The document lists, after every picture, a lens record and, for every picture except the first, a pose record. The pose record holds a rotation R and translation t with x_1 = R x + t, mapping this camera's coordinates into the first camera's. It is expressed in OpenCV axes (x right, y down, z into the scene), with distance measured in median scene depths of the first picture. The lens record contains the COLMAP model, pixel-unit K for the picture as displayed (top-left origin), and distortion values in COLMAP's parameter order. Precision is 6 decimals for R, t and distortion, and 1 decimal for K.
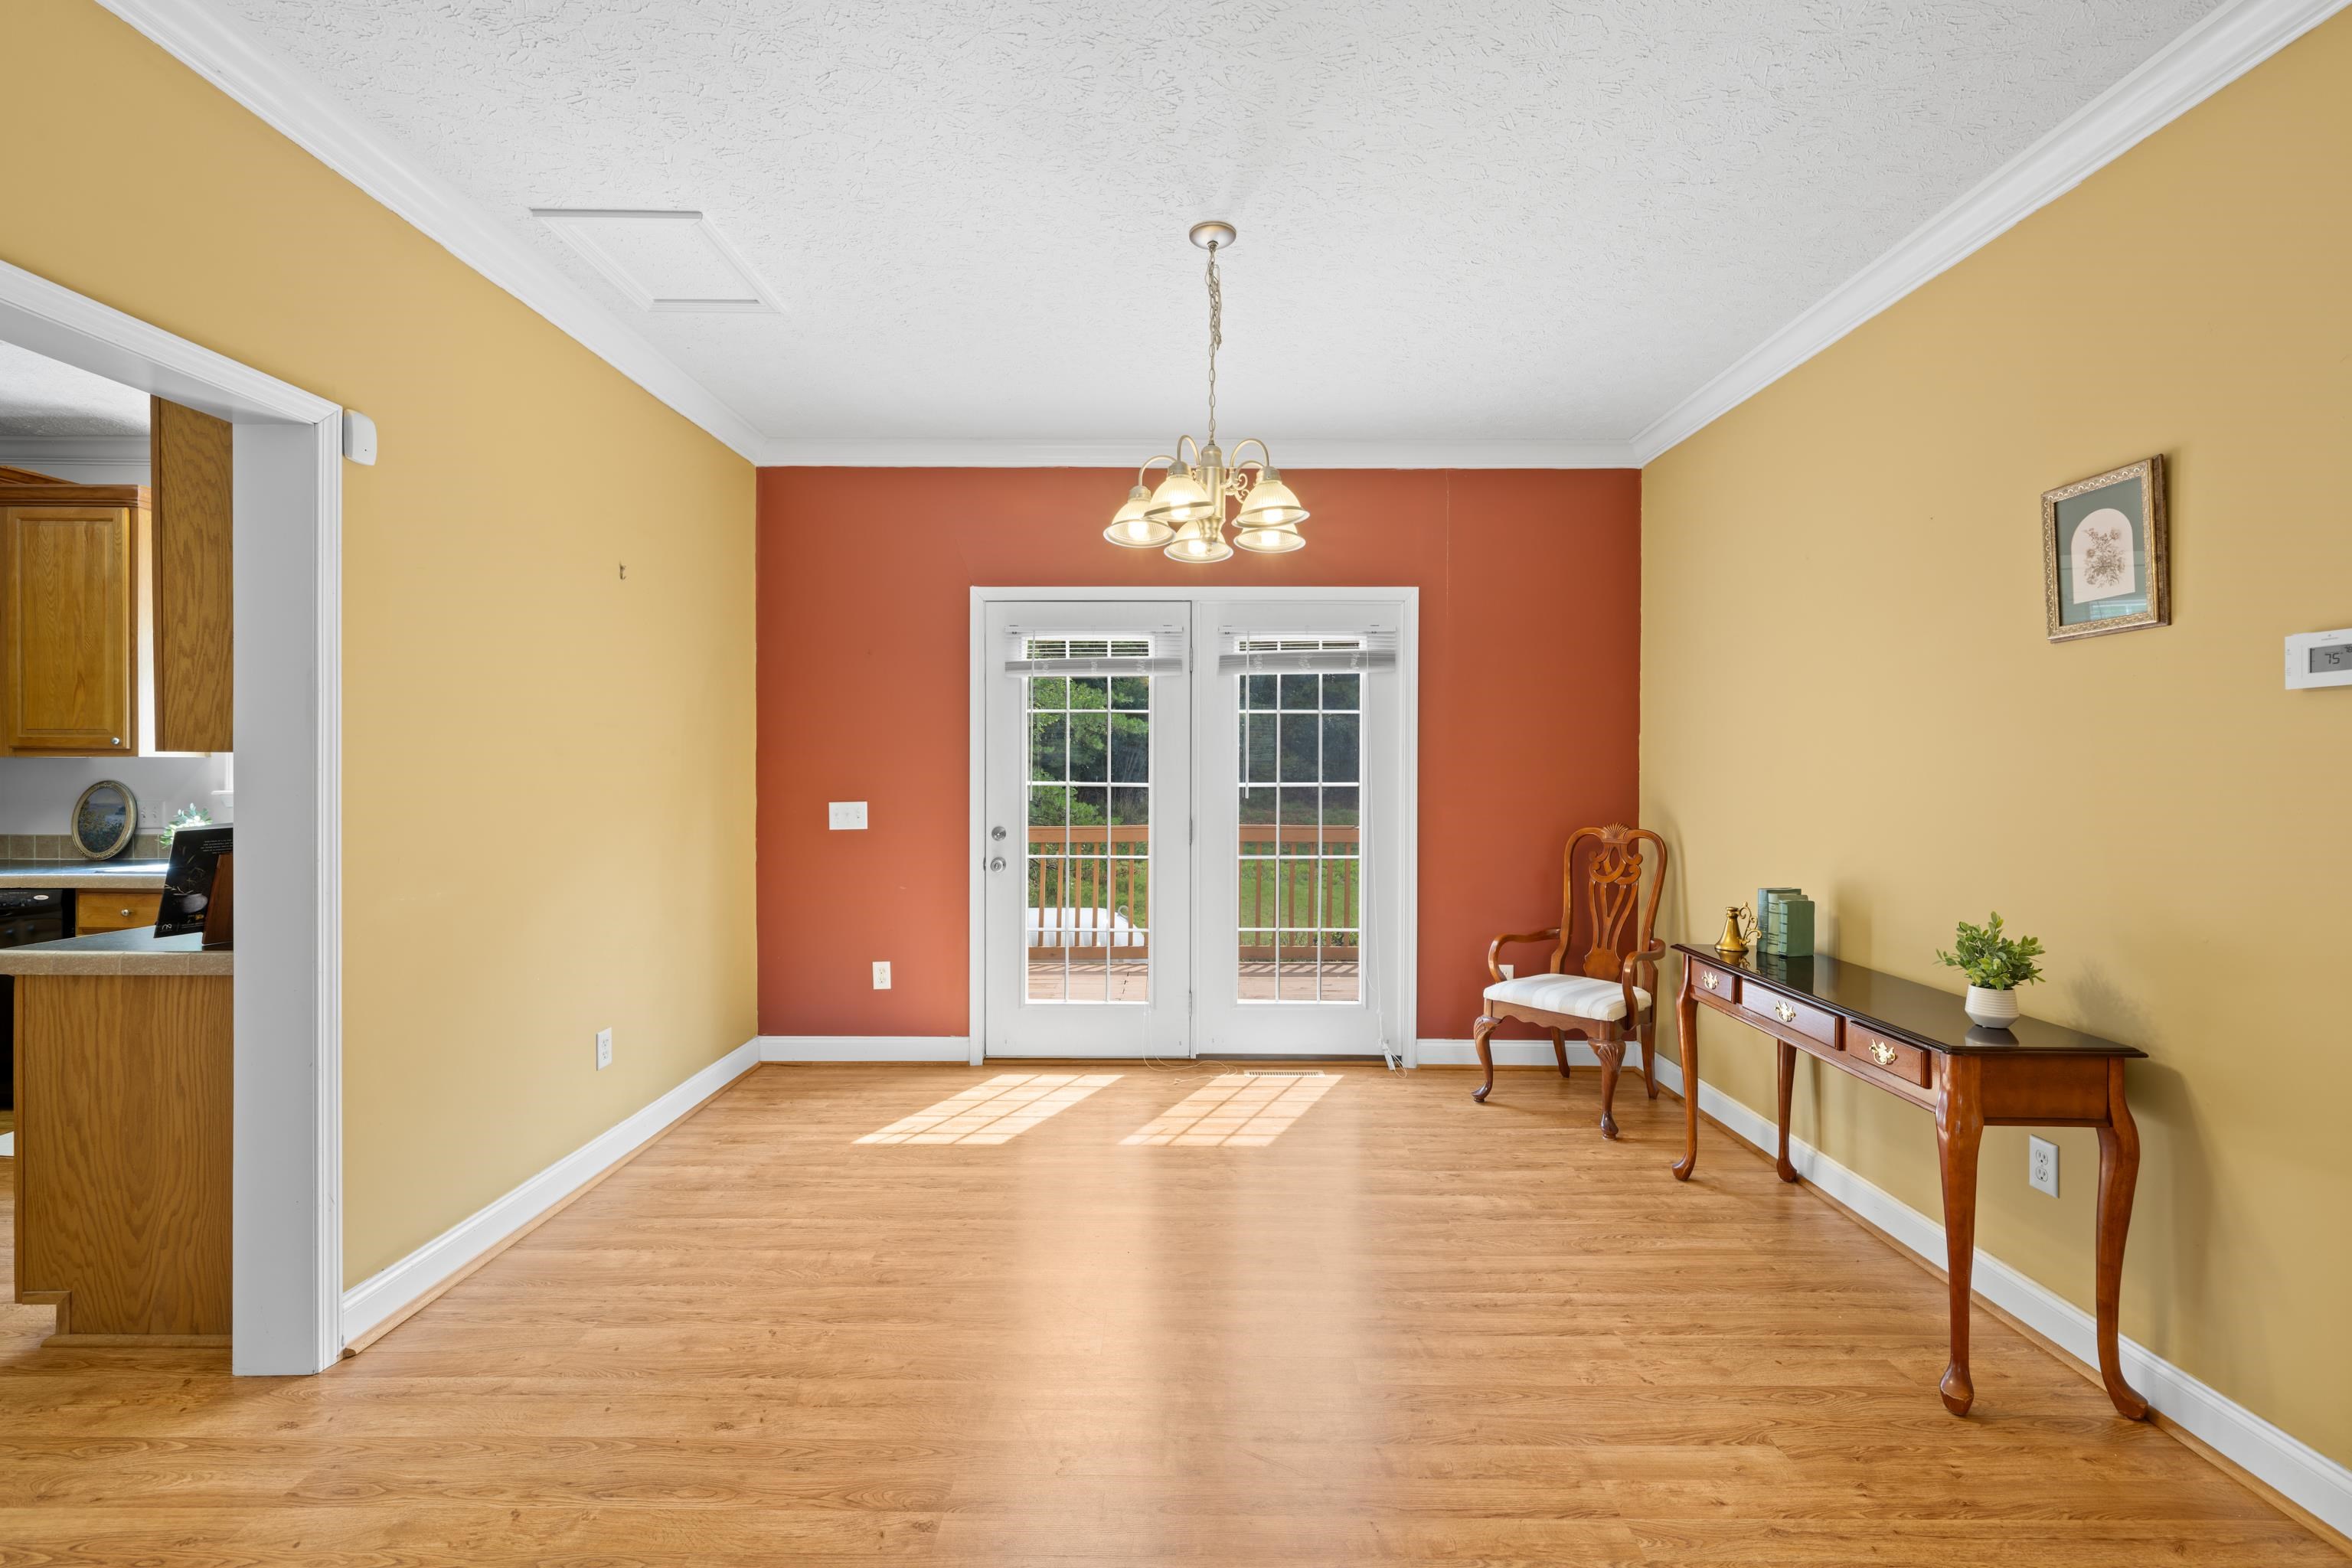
lens RADIAL K [[1003.5, 0, 1187.3], [0, 1003.5, 772.3], [0, 0, 1]] dist [-0.000842, 0.000817]
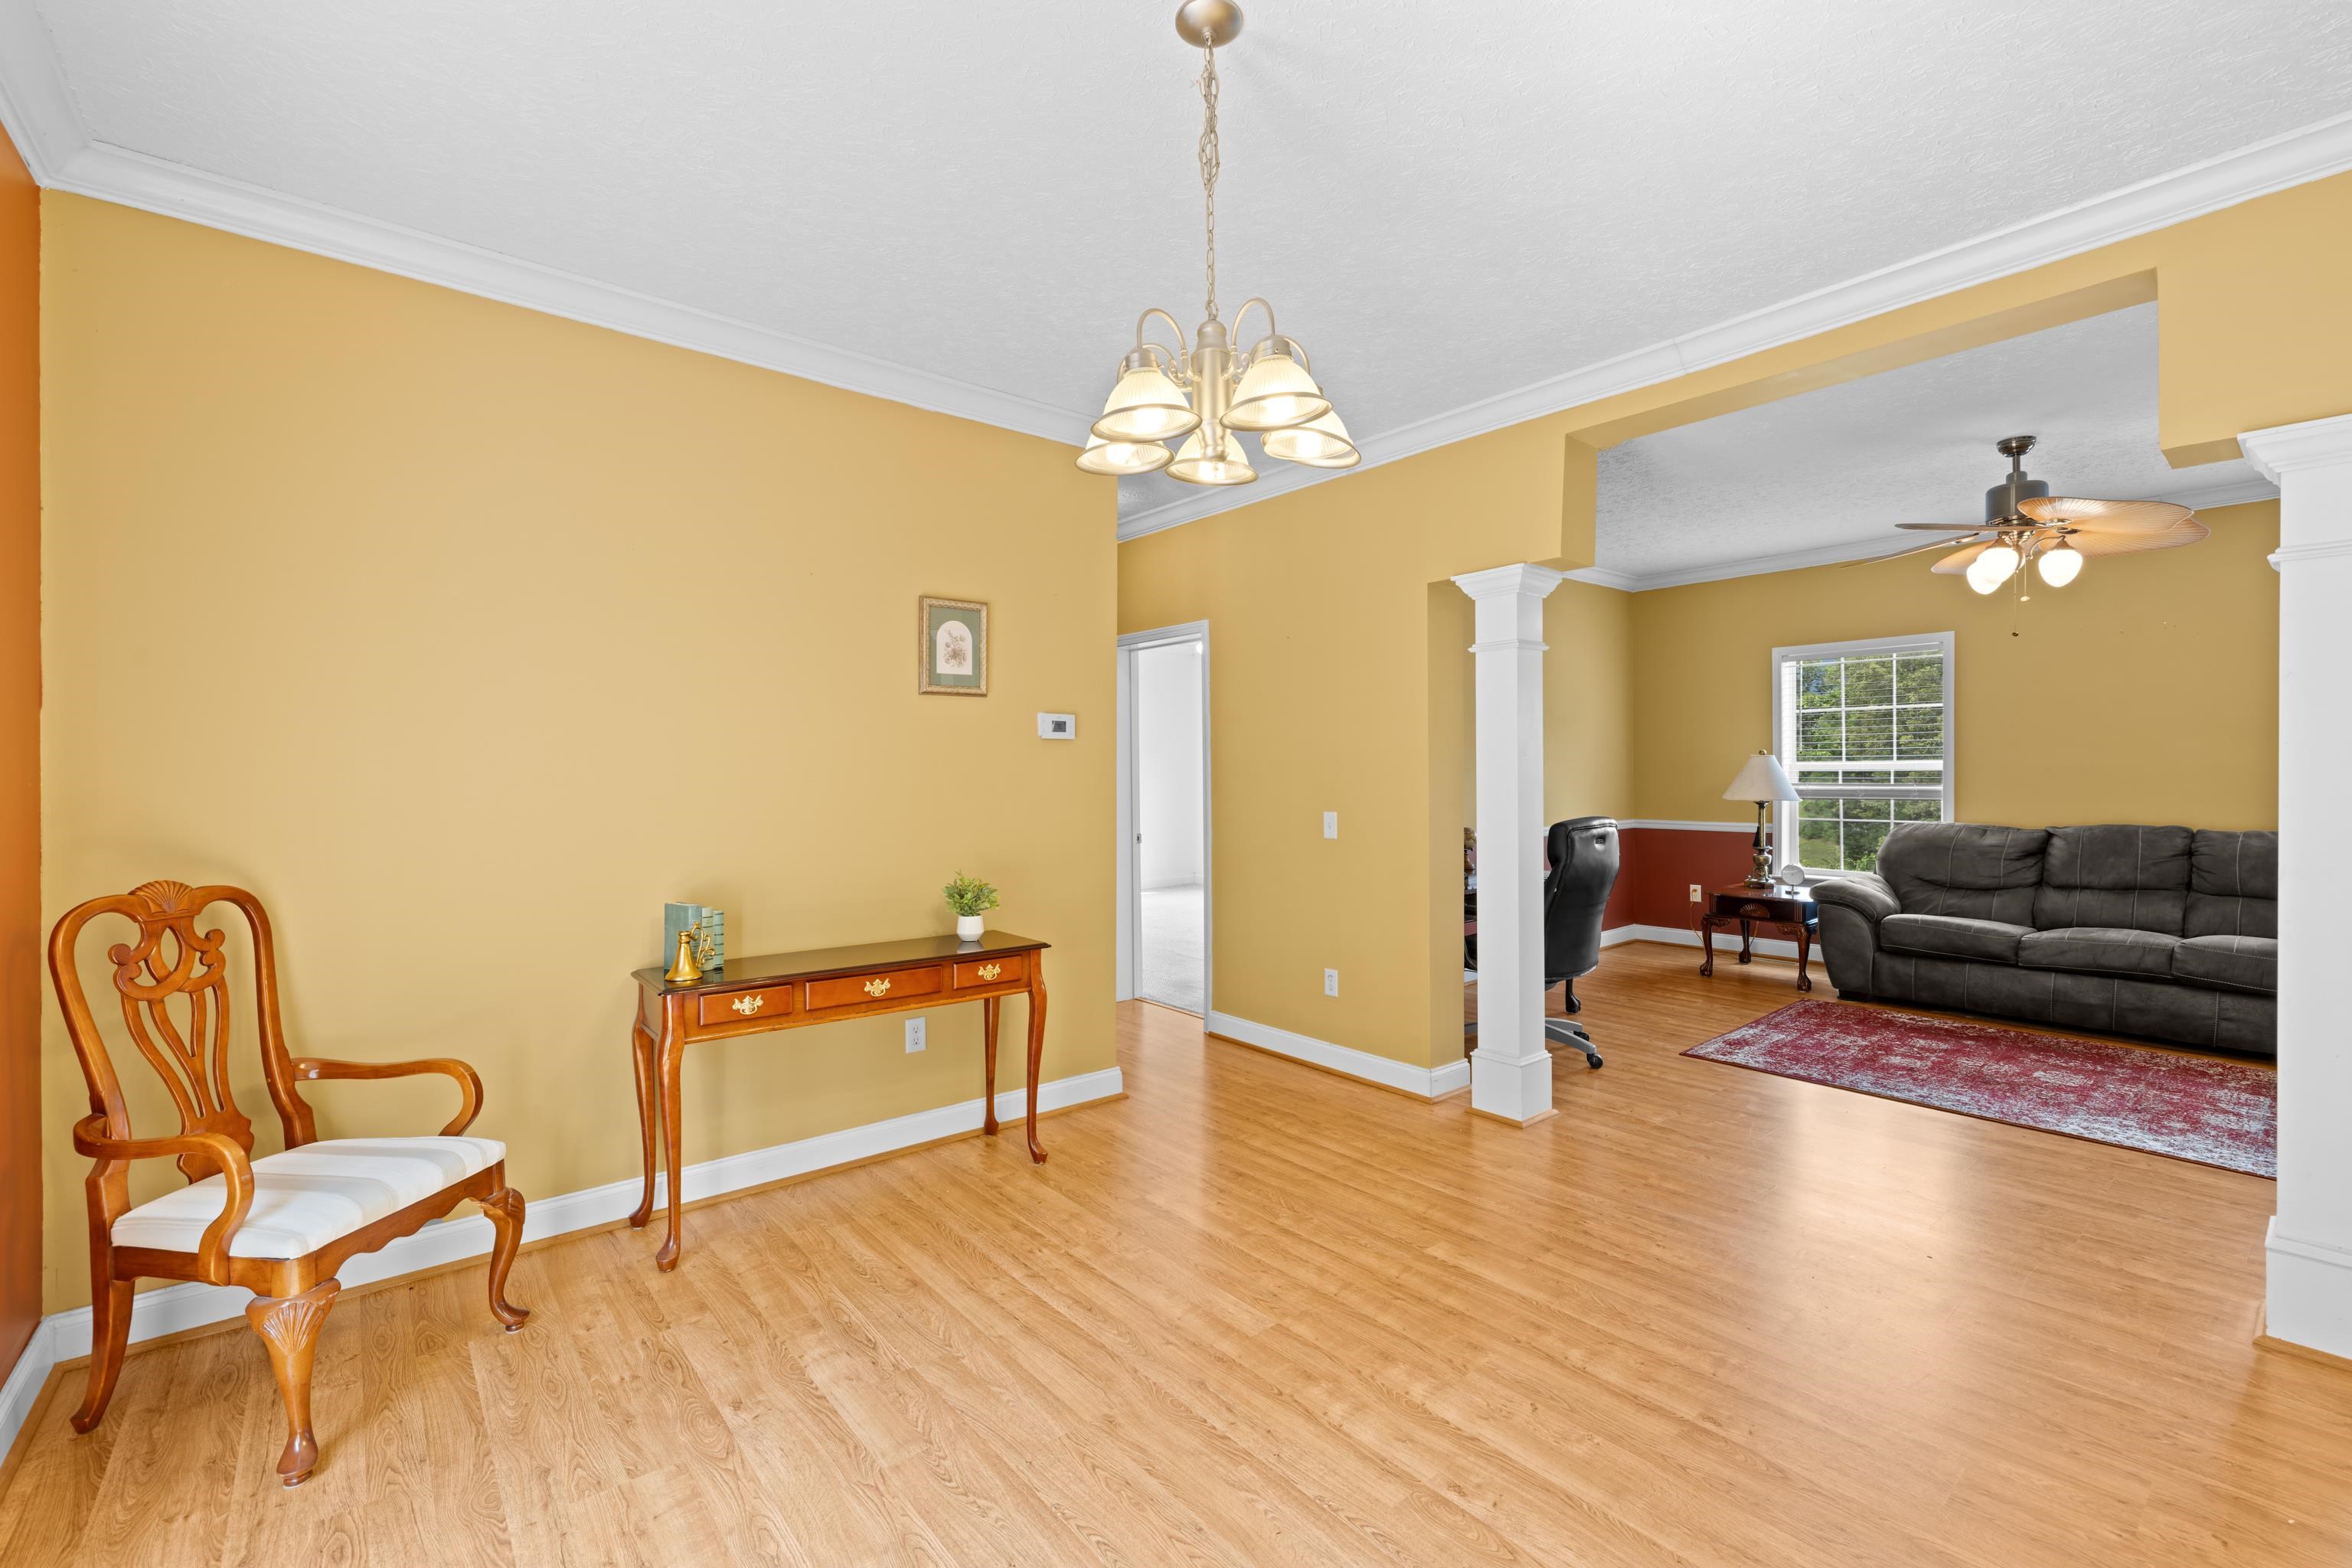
lens RADIAL K [[1003.5, 0, 1169.7], [0, 1003.5, 777.8], [0, 0, 1]] dist [-0.000842, 0.000817]
pose [[-0.631850, -0.007669, 0.775053, -0.437759], [0.002495, 0.999926, 0.011928, -0.013429], [-0.775087, 0.009470, -0.631784, 1.265361]]
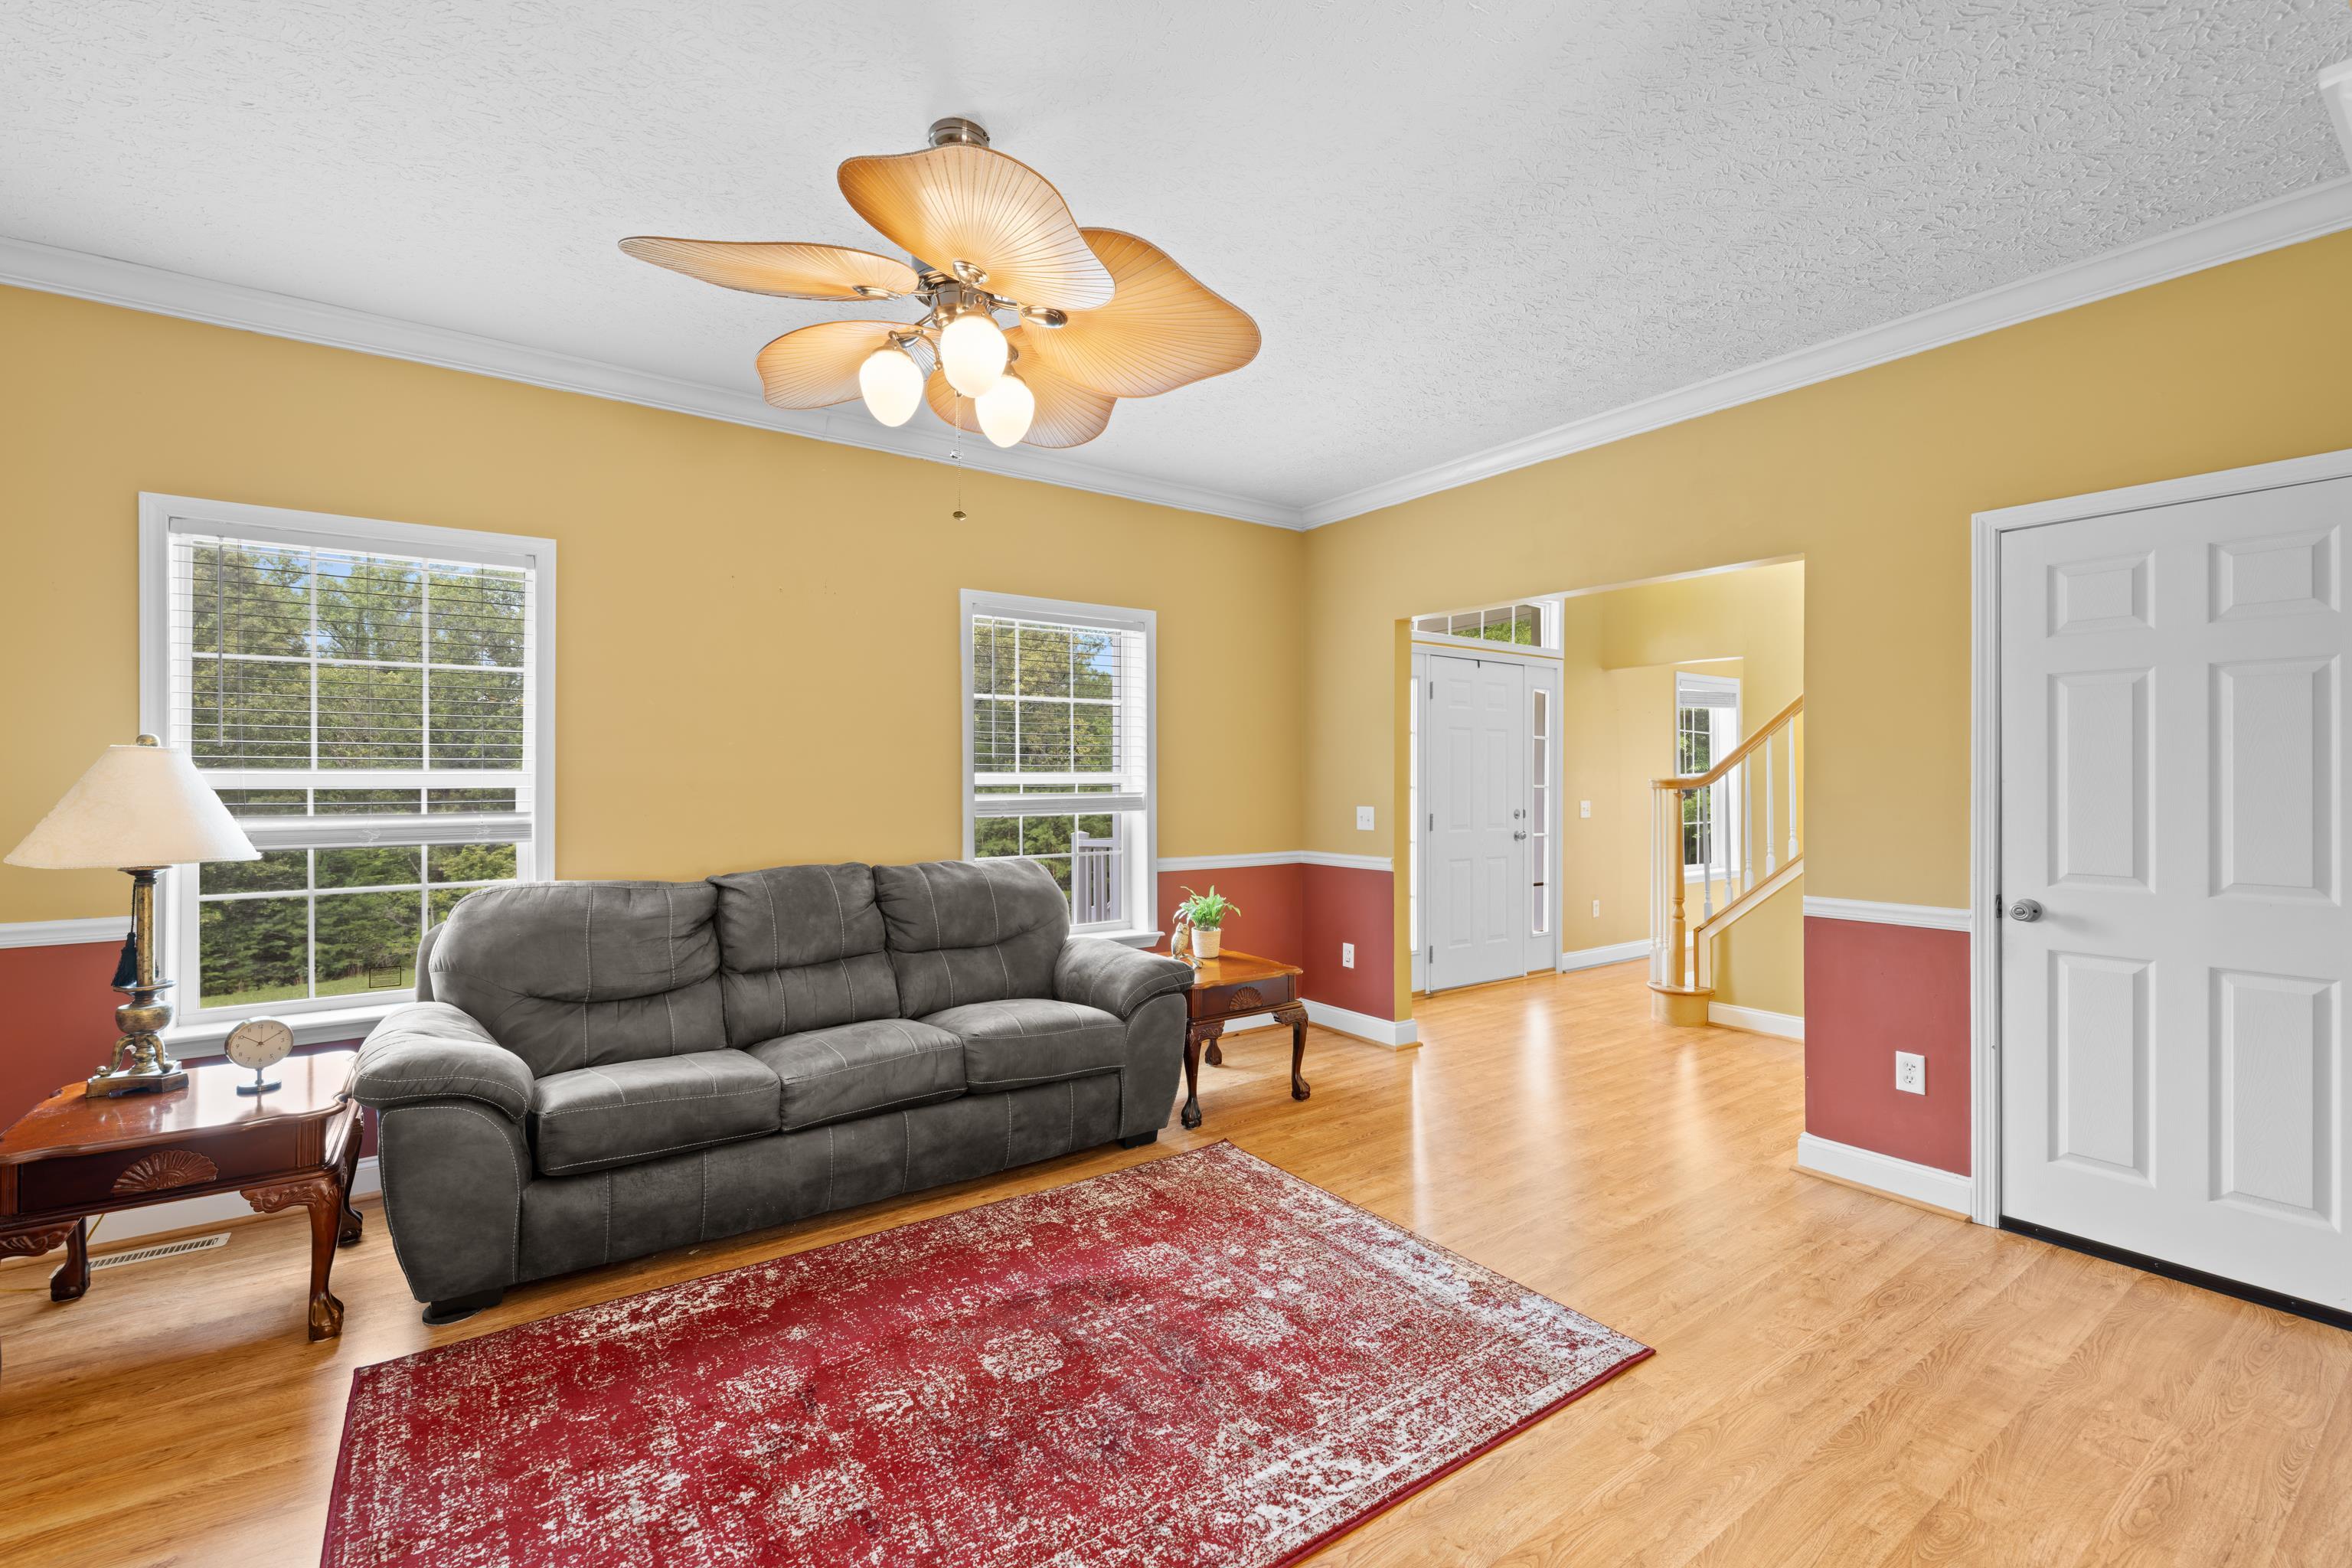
lens RADIAL K [[1003.5, 0, 1182.3], [0, 1003.5, 778.6], [0, 0, 1]] dist [-0.000842, 0.000817]
pose [[-0.818492, -0.006863, -0.574476, 0.189217], [-0.002117, 0.999958, -0.008931, -0.001349], [0.574513, -0.006094, -0.818473, 0.121702]]
